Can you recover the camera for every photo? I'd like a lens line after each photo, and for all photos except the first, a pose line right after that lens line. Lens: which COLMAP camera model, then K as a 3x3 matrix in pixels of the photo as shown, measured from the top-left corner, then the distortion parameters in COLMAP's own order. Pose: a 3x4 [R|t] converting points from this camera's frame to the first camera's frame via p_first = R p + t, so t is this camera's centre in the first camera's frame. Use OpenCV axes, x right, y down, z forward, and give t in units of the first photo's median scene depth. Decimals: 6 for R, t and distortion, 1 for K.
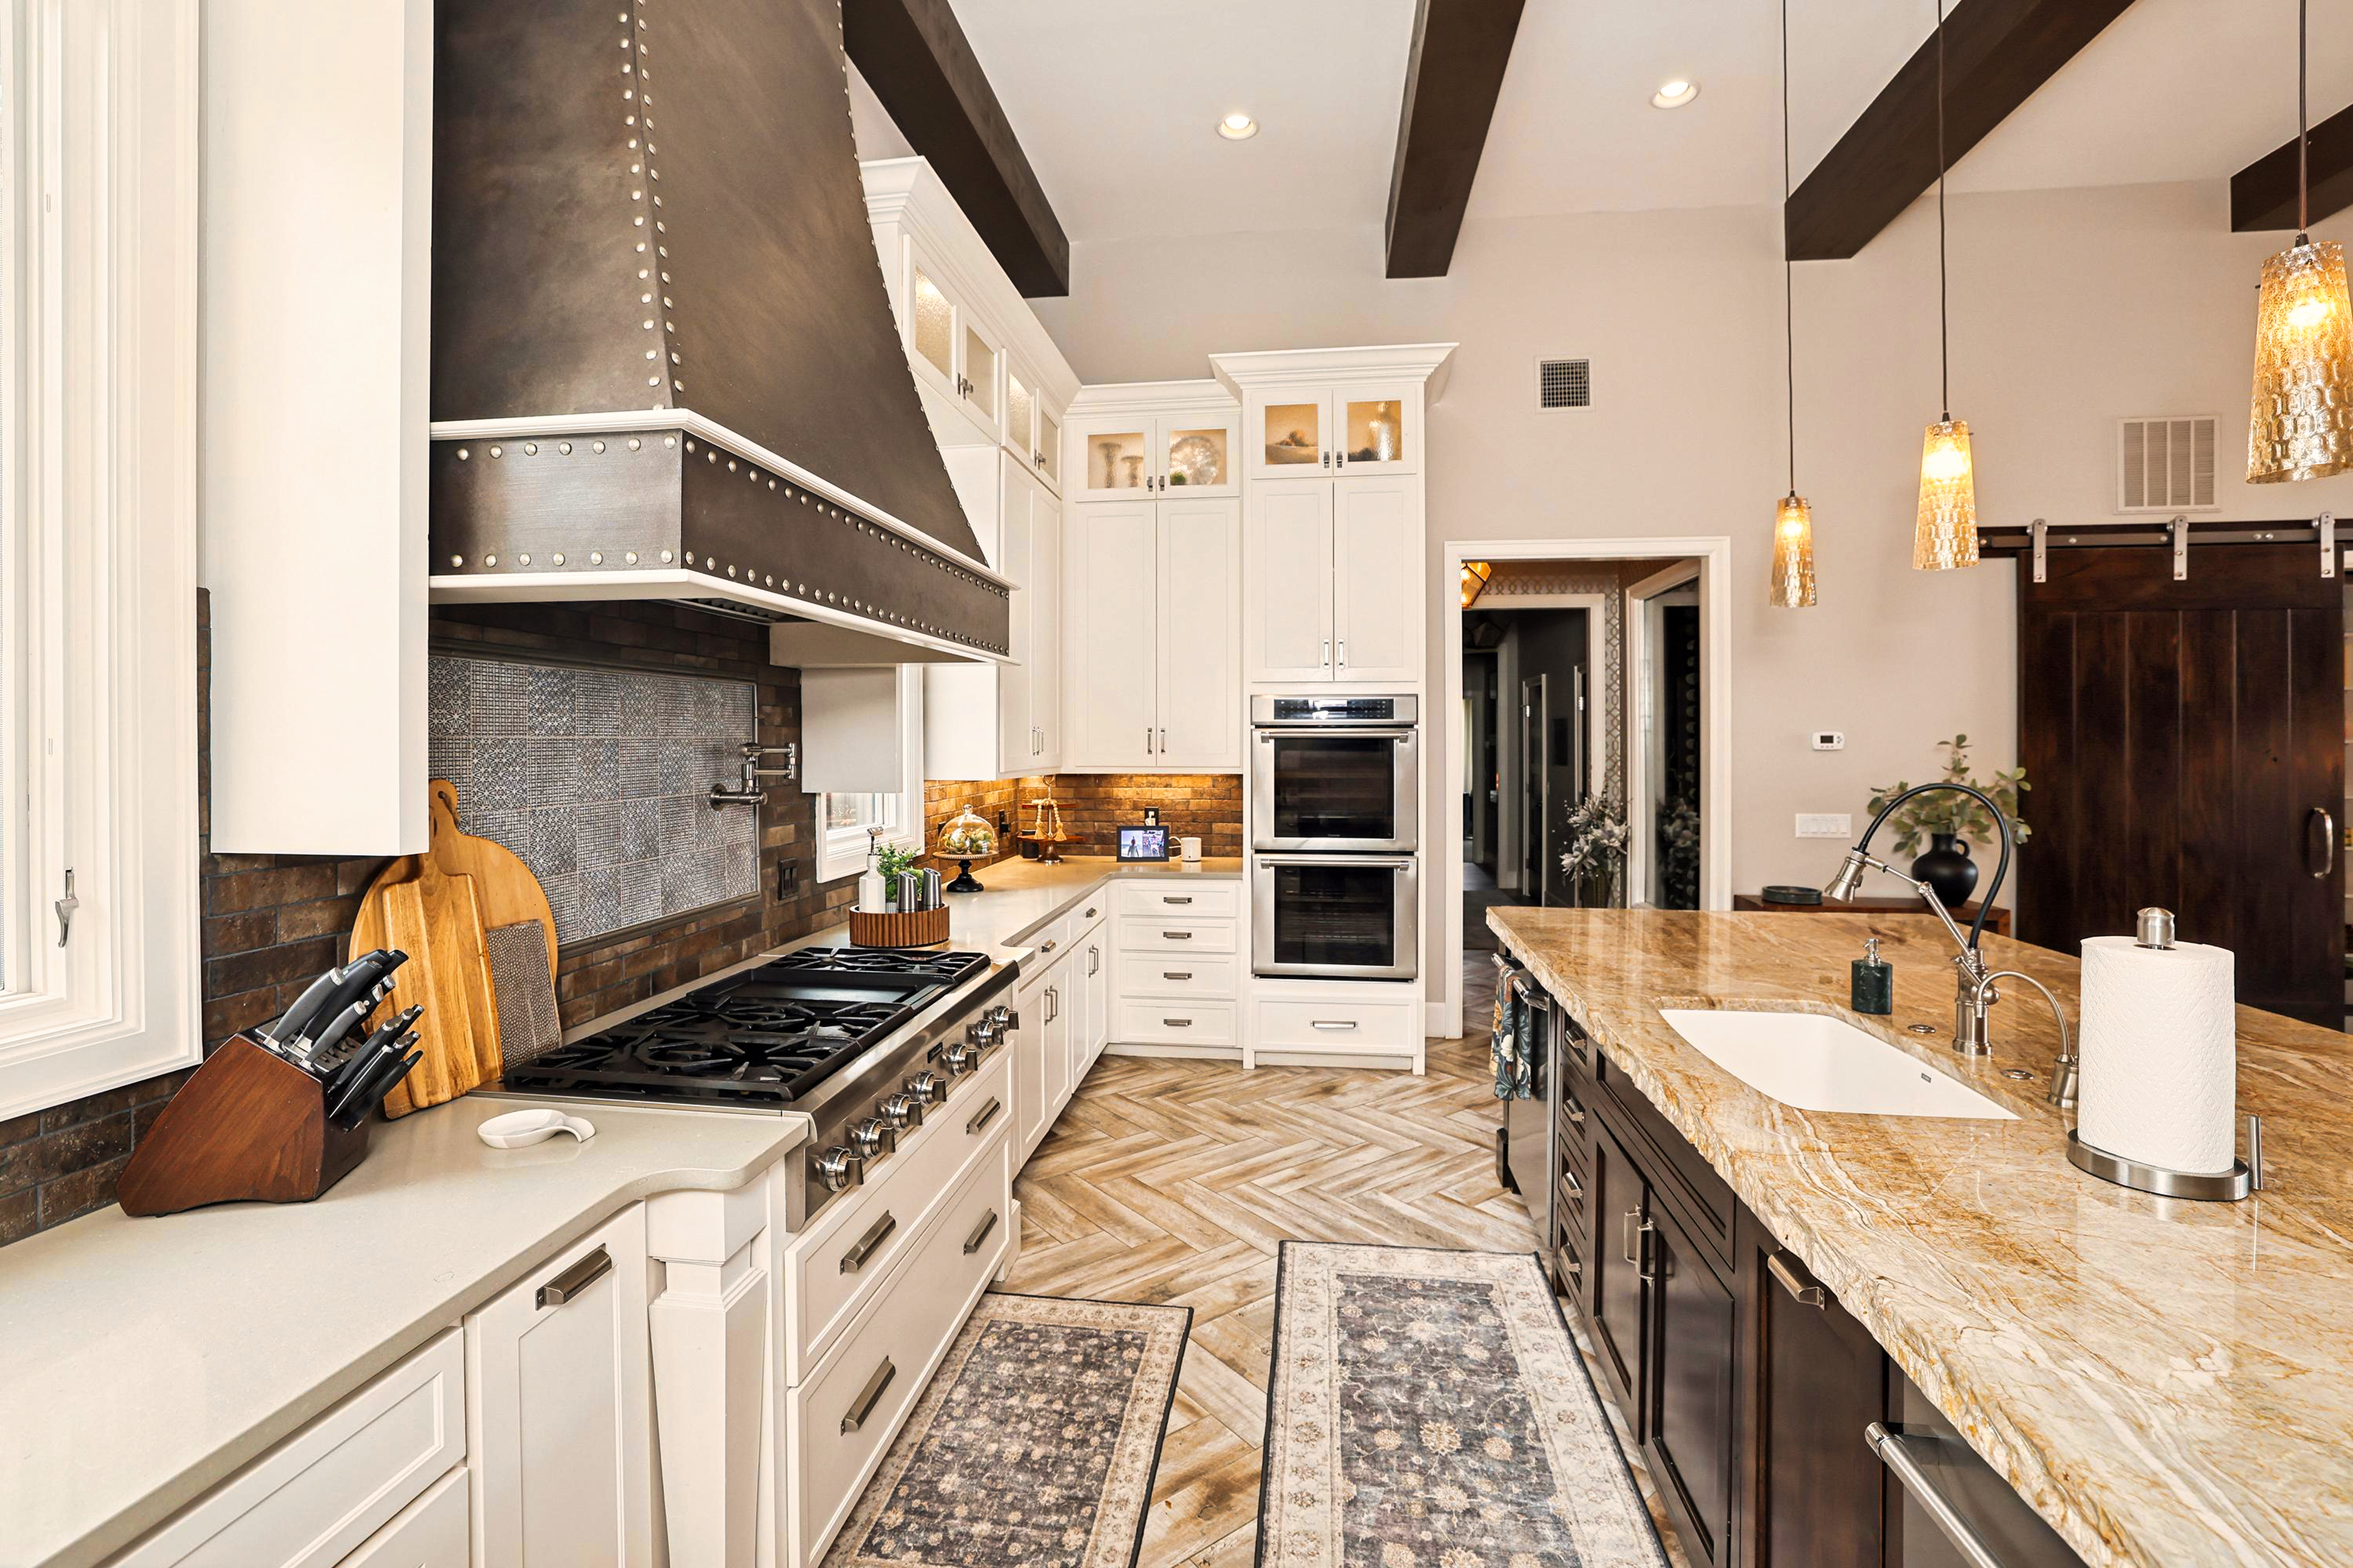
lens RADIAL K [[1042.6, 0, 1166.7], [0, 1042.6, 735.4], [0, 0, 1]] dist [0.010356, -0.000185]
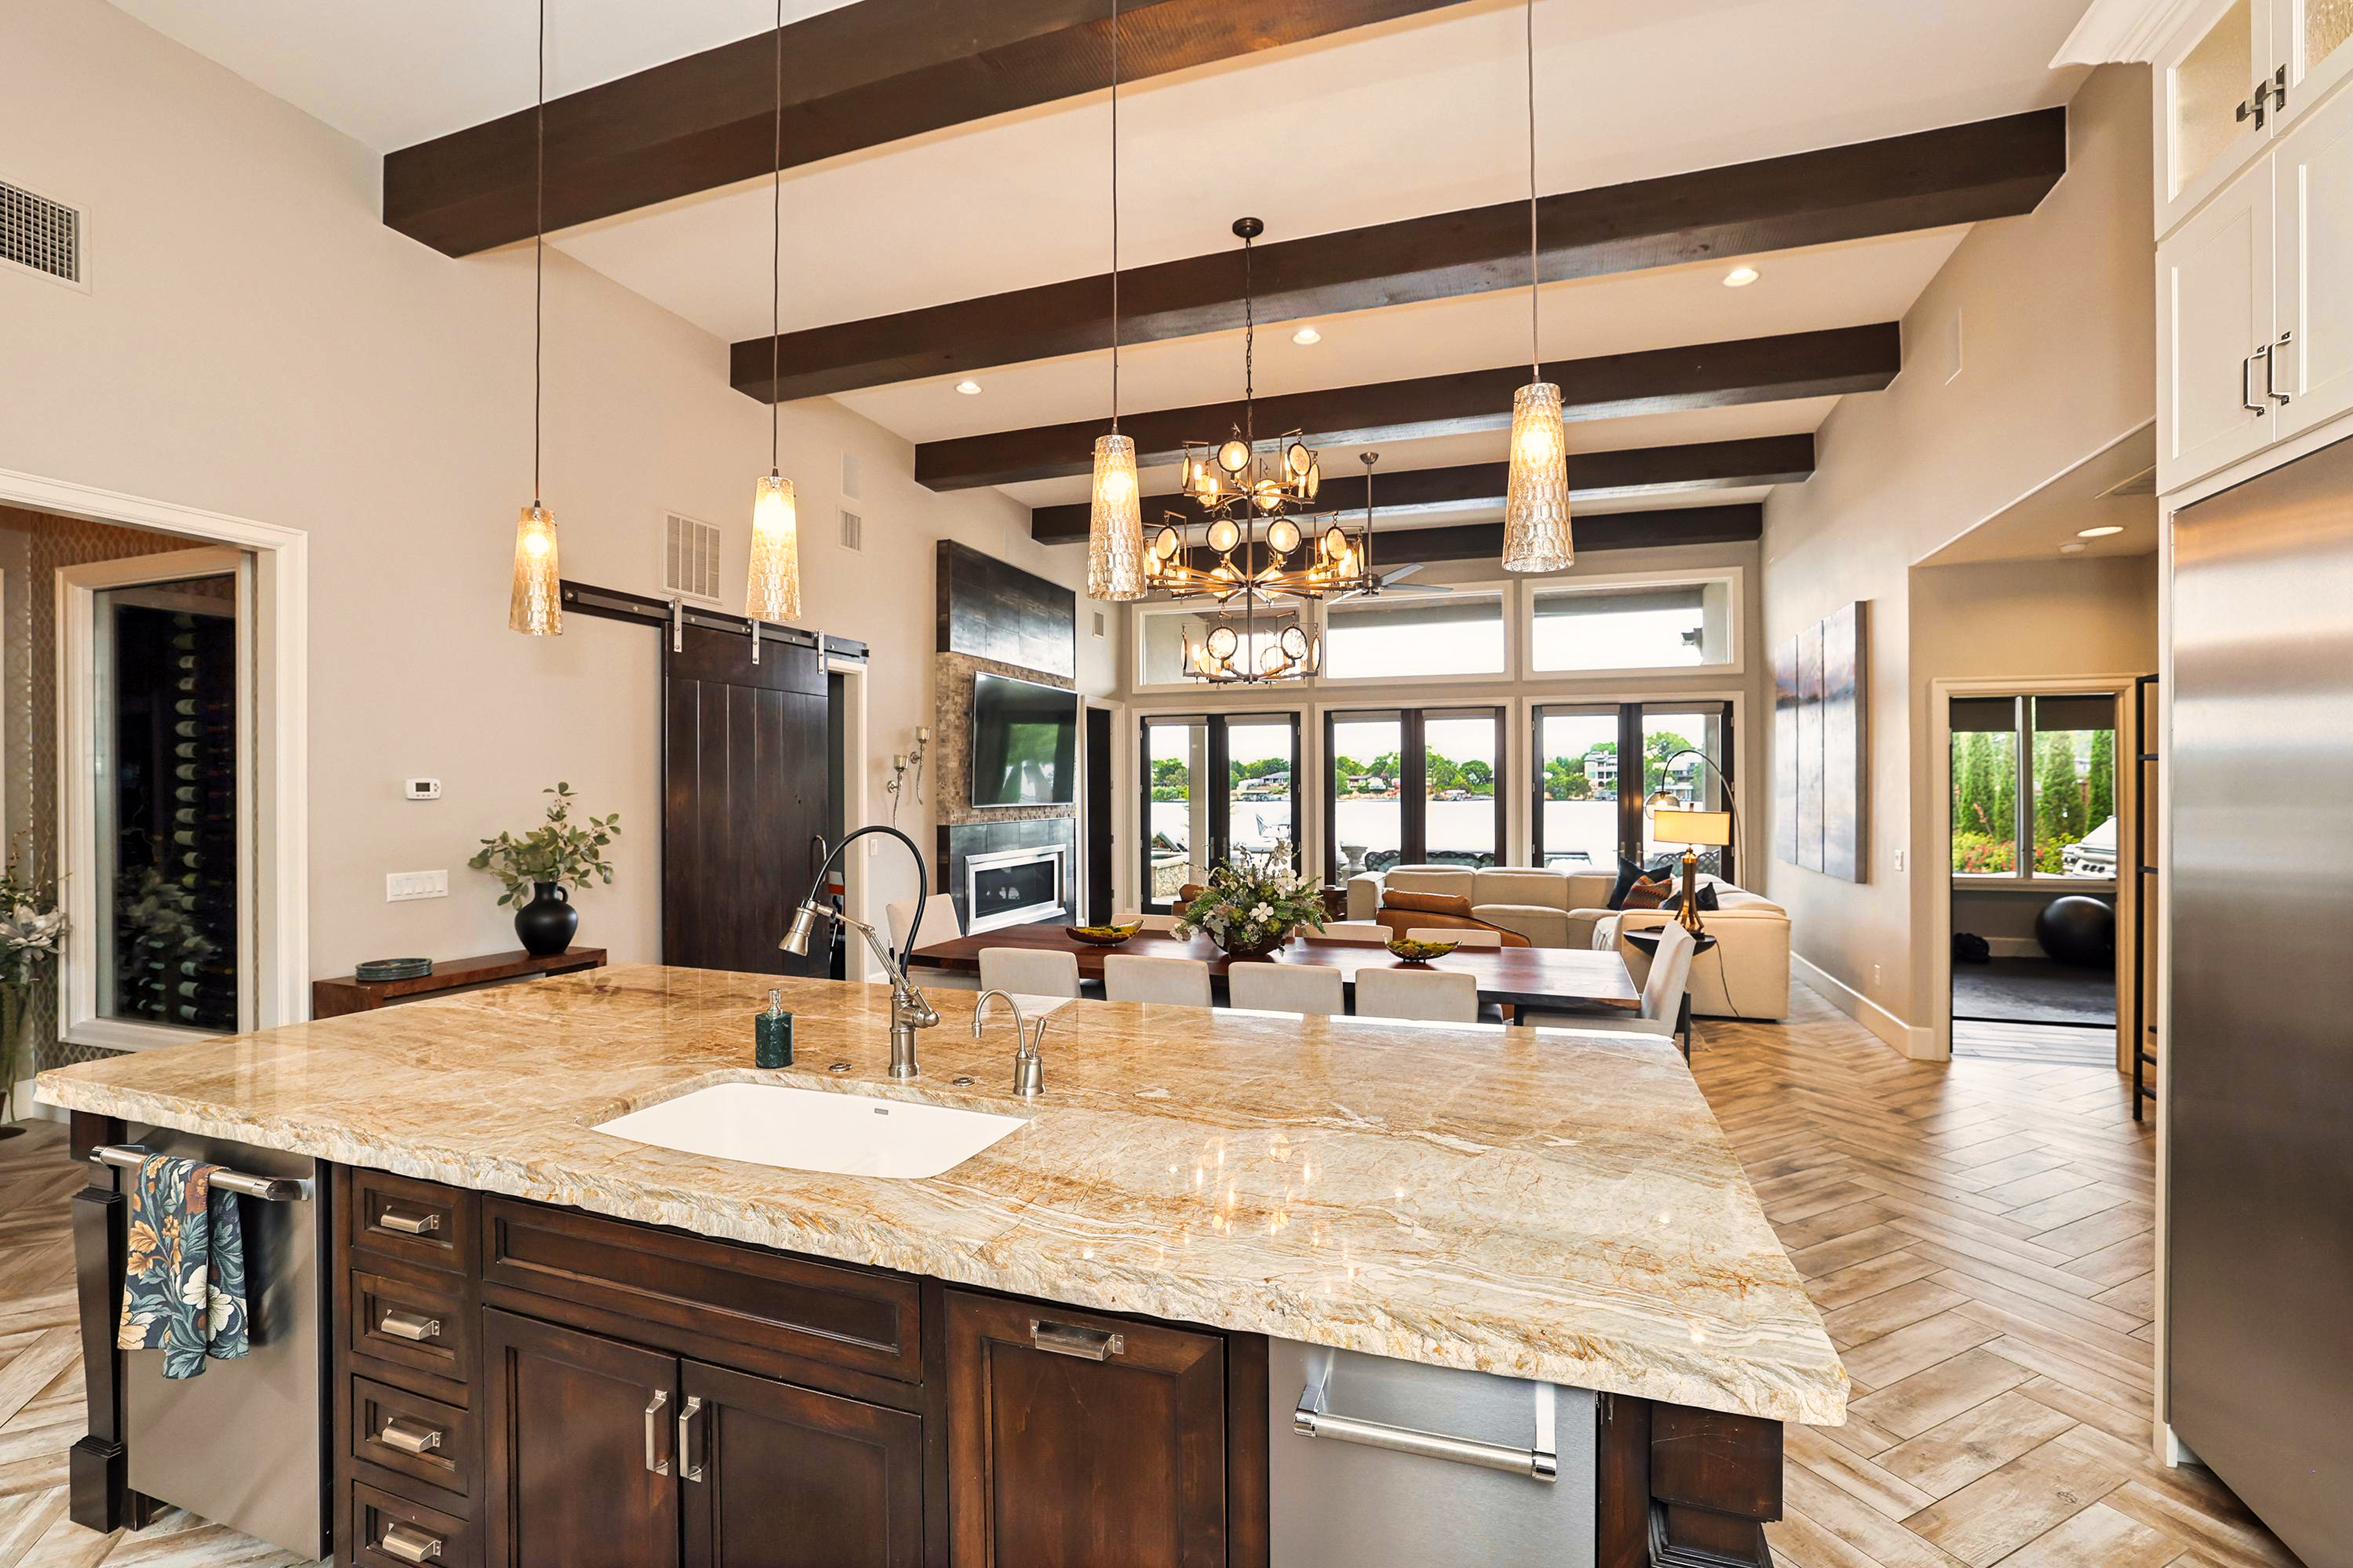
lens RADIAL K [[1045.2, 0, 1176.5], [0, 1045.2, 784.0], [0, 0, 1]] dist [-0.020047, 0.000480]
pose [[0.201474, 0.004199, 0.979485, -0.099038], [-0.004042, 0.999986, -0.003455, 0.002126], [-0.979486, -0.003263, 0.201488, 0.221301]]
